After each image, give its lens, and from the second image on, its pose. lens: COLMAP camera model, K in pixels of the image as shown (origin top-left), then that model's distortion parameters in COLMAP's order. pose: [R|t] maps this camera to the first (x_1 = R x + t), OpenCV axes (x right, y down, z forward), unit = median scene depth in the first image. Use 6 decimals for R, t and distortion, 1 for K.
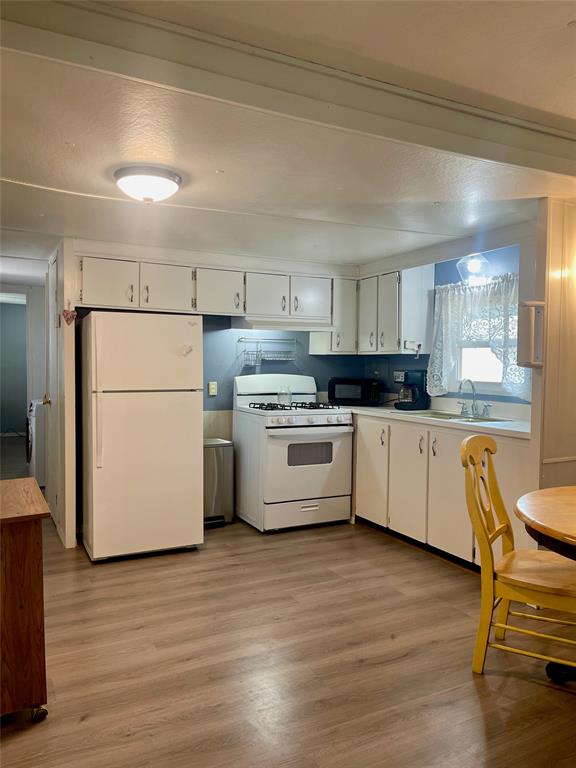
lens RADIAL K [[582.2, 0, 287.0], [0, 582.2, 381.2], [0, 0, 1]] dist [0.063967, -0.082929]
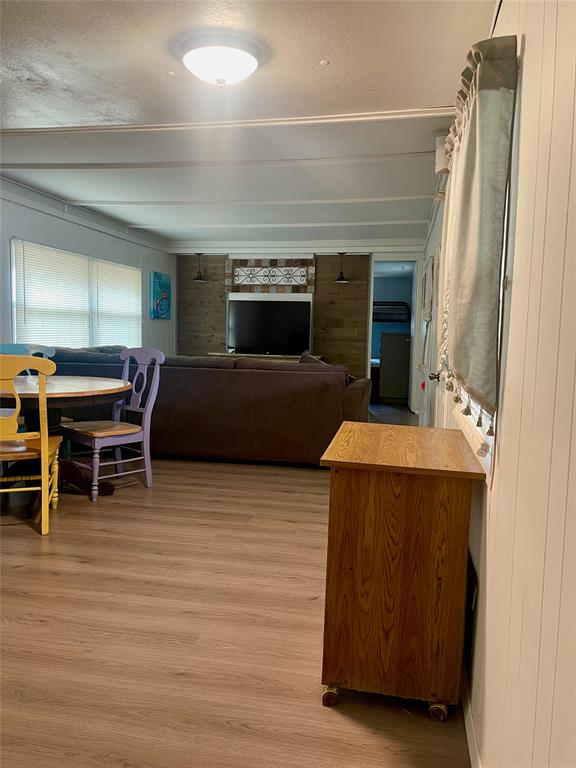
lens RADIAL K [[582.2, 0, 287.0], [0, 582.2, 381.2], [0, 0, 1]] dist [0.063967, -0.082929]
pose [[-0.781871, -0.080103, 0.618273, -0.452313], [-0.002285, 0.992073, 0.125642, 0.001196], [-0.623436, 0.096823, -0.775856, 0.868884]]
